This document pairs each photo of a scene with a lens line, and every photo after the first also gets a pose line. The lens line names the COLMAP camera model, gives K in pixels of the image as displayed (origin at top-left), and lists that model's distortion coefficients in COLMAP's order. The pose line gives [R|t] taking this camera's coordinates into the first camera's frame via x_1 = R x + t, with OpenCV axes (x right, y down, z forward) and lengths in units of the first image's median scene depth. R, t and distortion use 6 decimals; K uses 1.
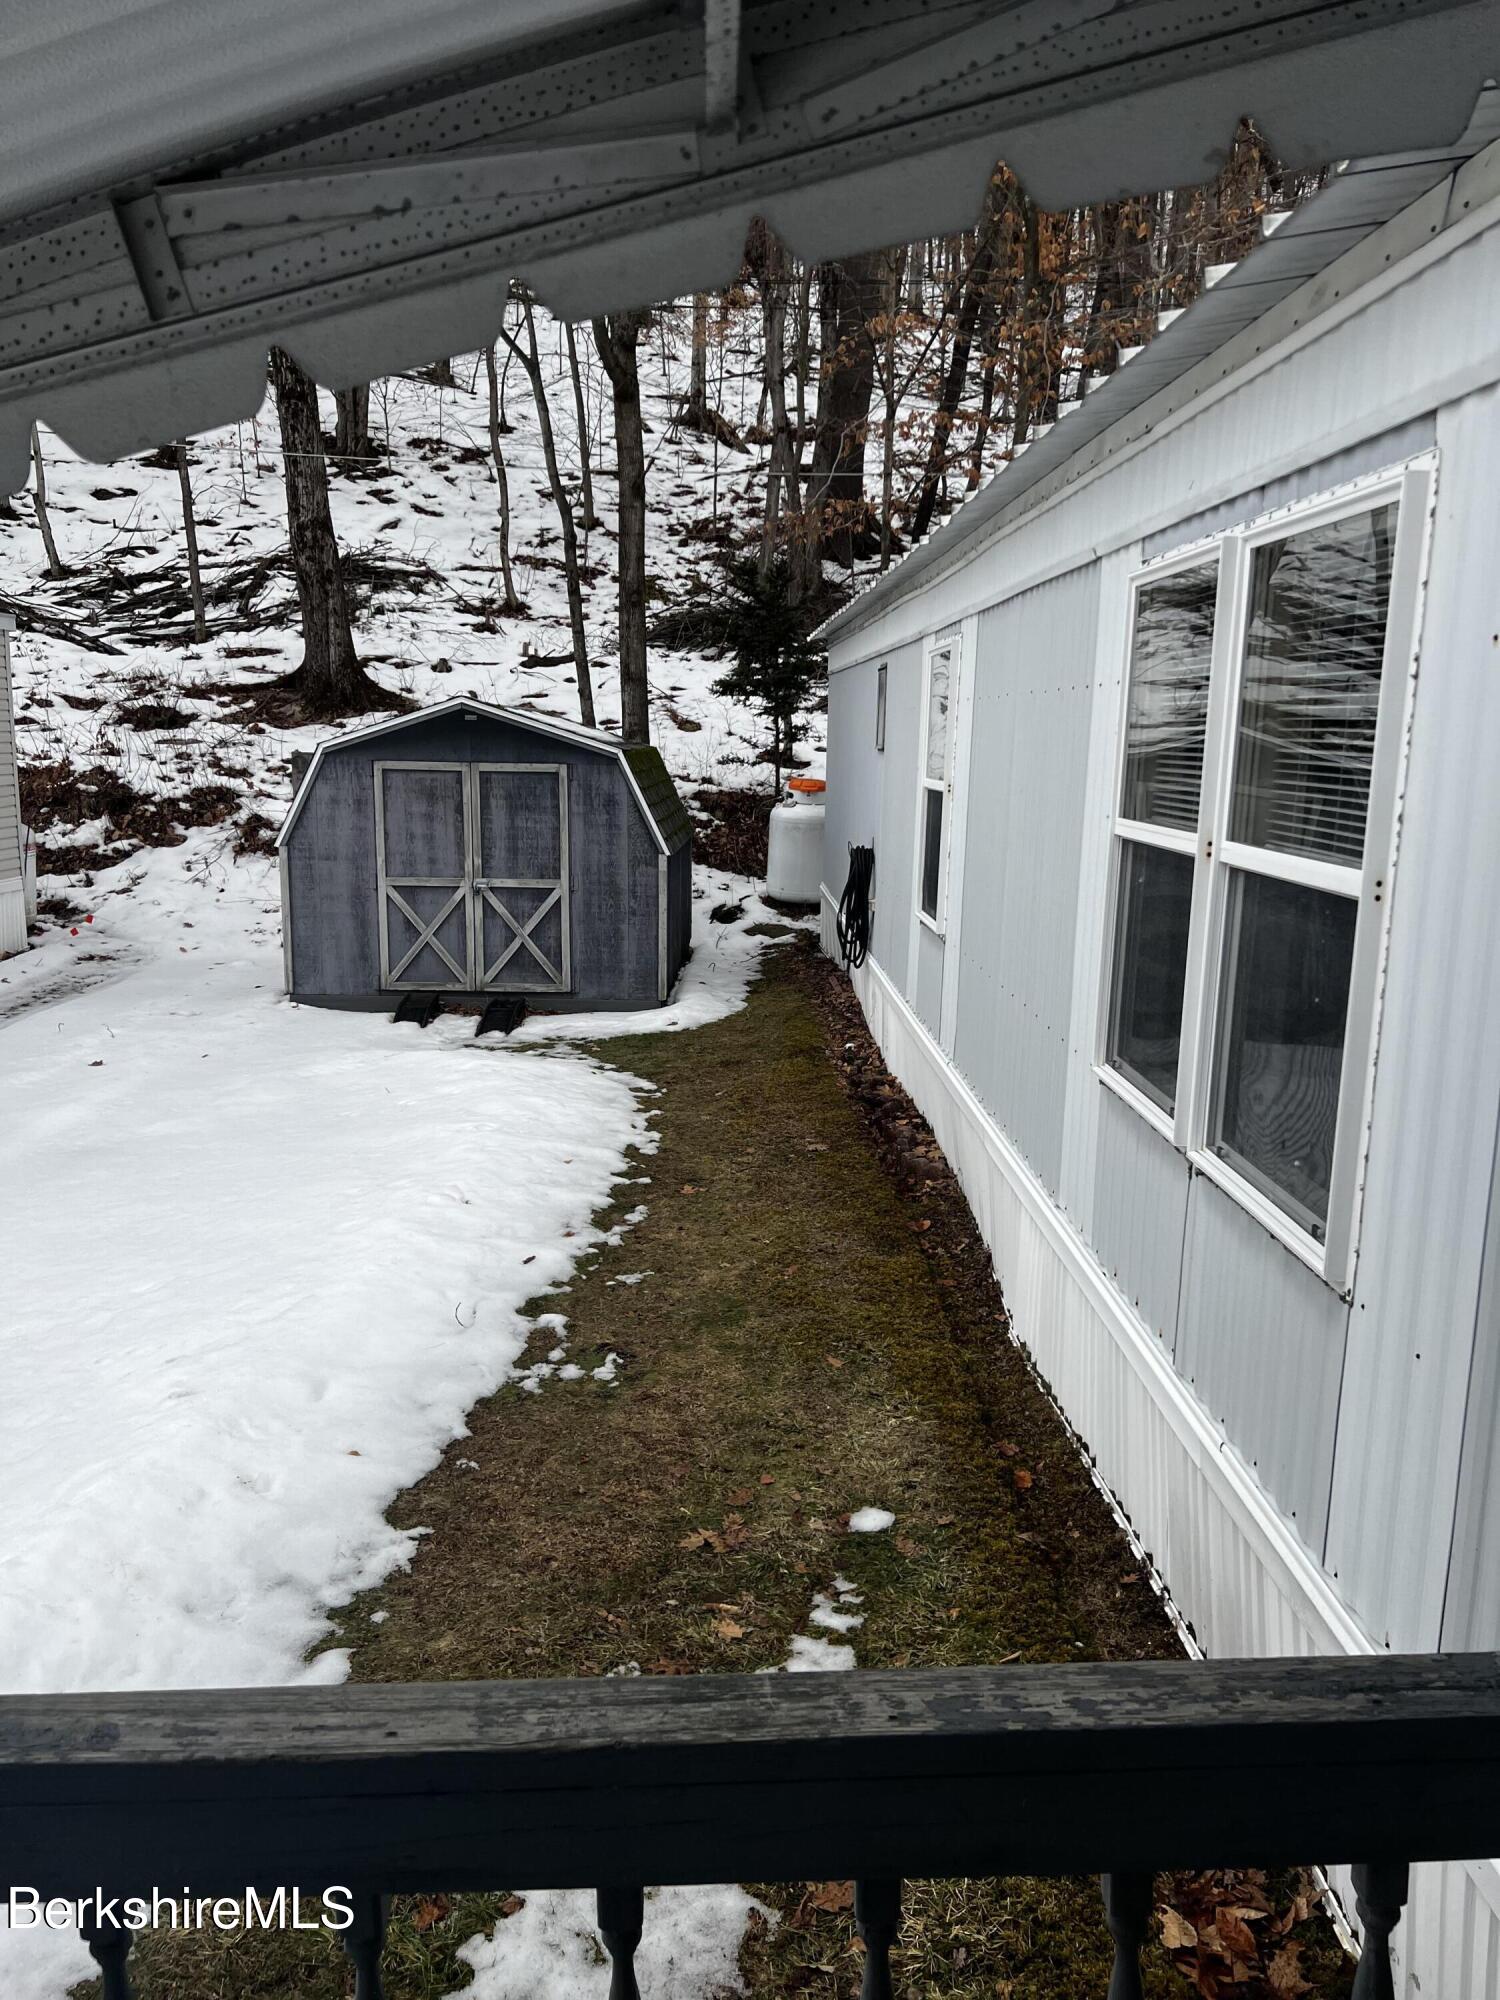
lens RADIAL K [[1497.4, 0, 740.4], [0, 1497.4, 1000.4], [0, 0, 1]] dist [0.045788, -0.053285]
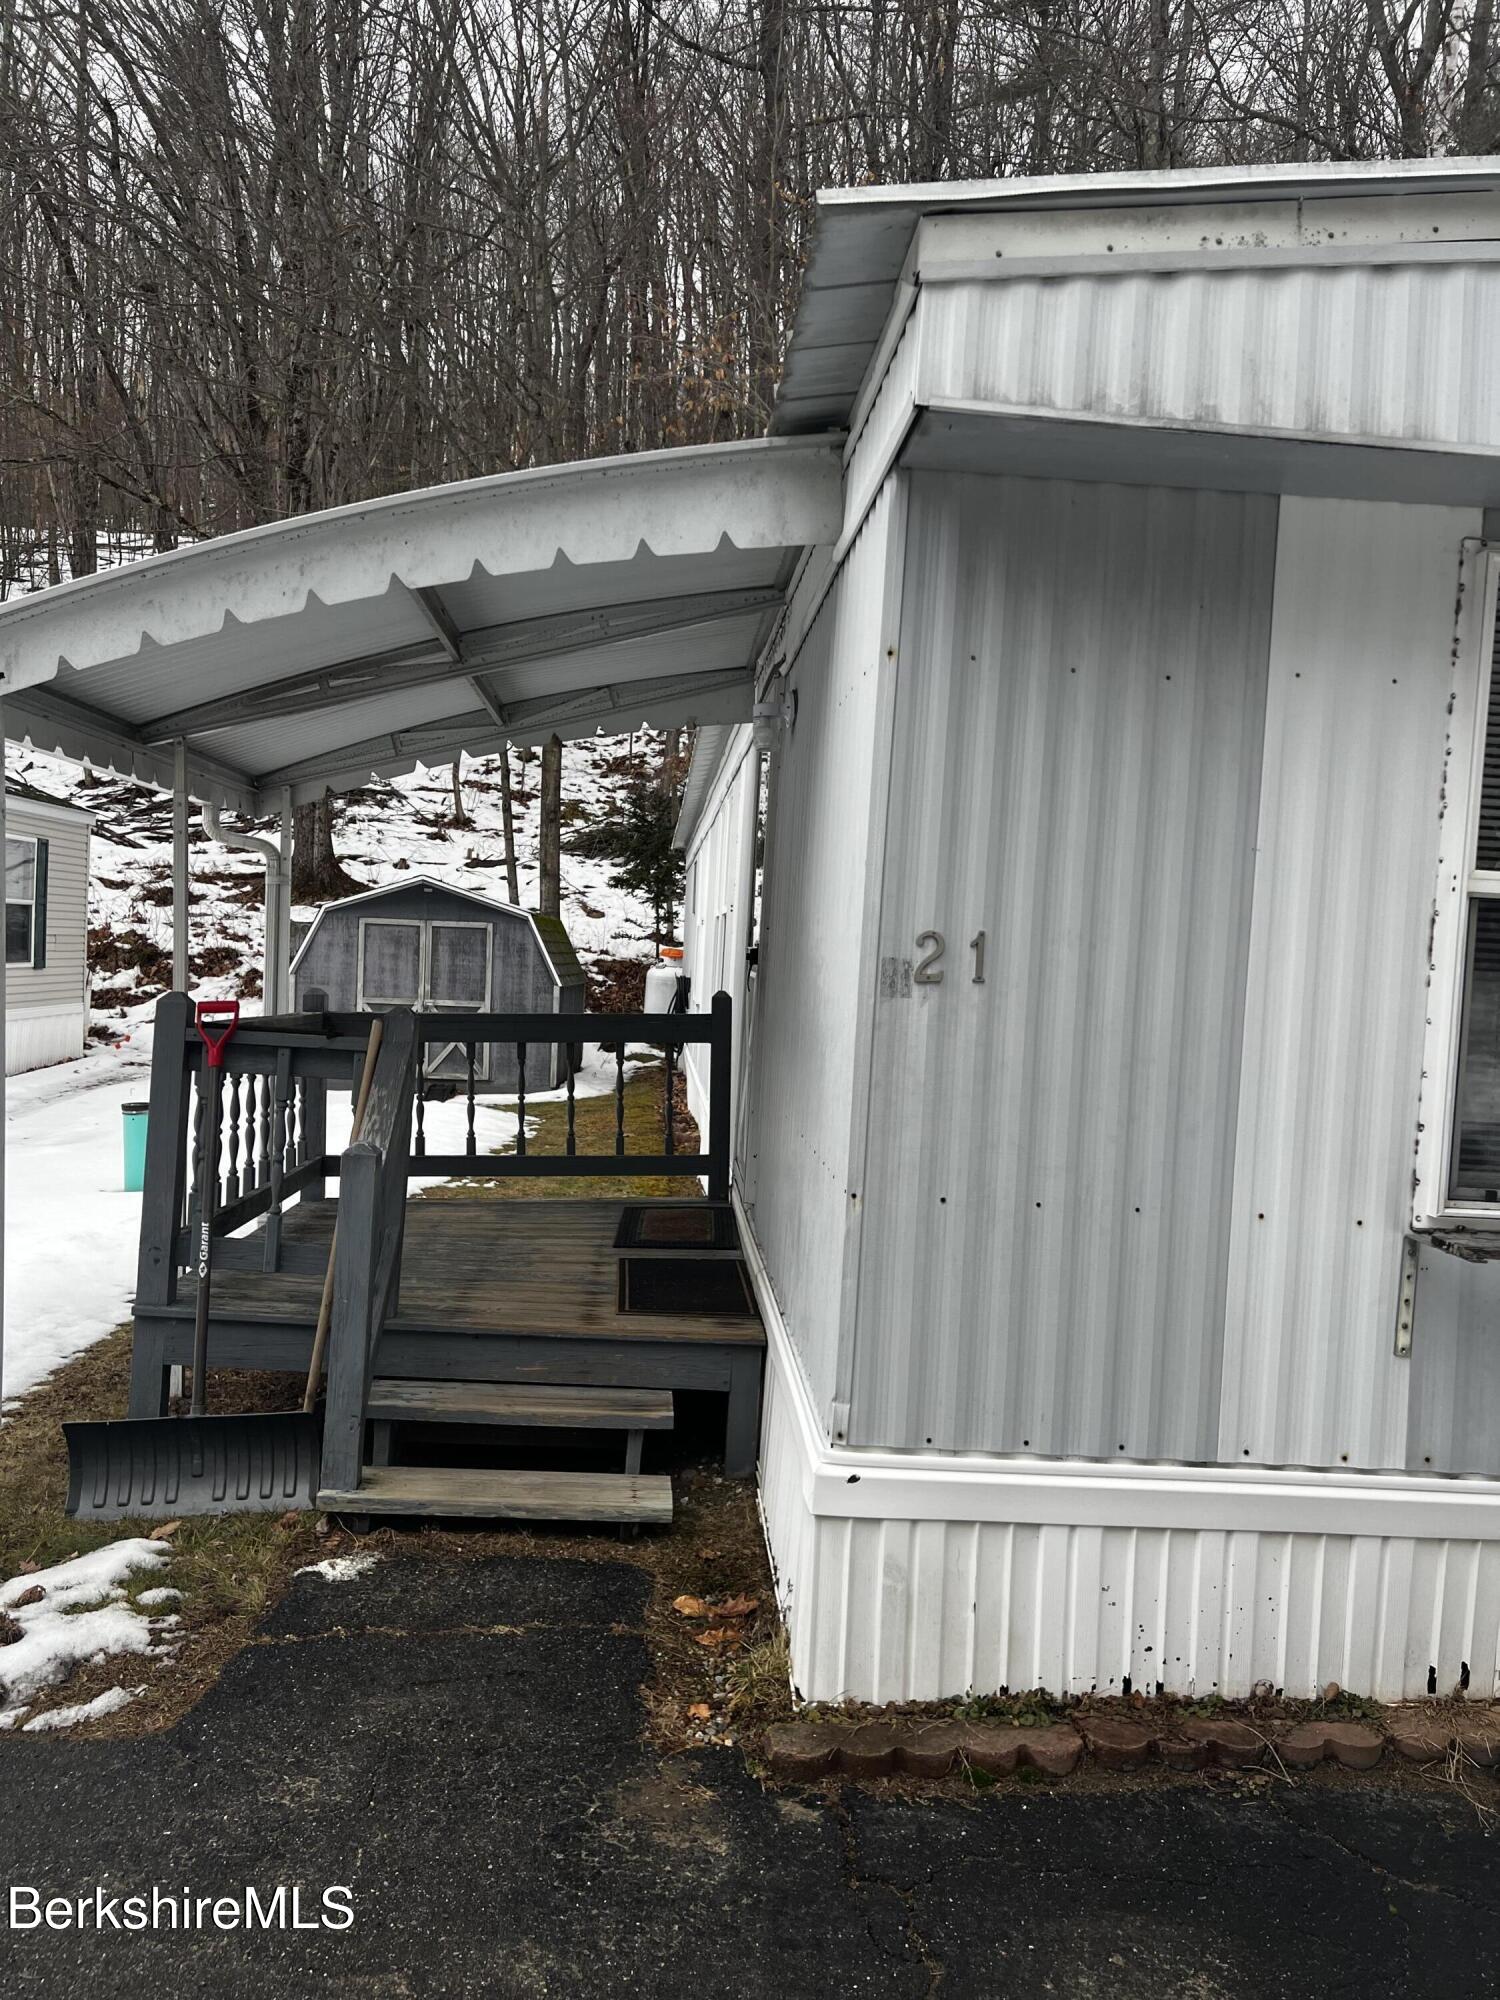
lens RADIAL K [[1497.4, 0, 740.4], [0, 1497.4, 1000.4], [0, 0, 1]] dist [0.045788, -0.053285]
pose [[0.998848, 0.025483, 0.040654, 0.040029], [-0.019380, 0.989386, -0.144010, 0.072362], [-0.043893, 0.143056, 0.988741, -0.262578]]
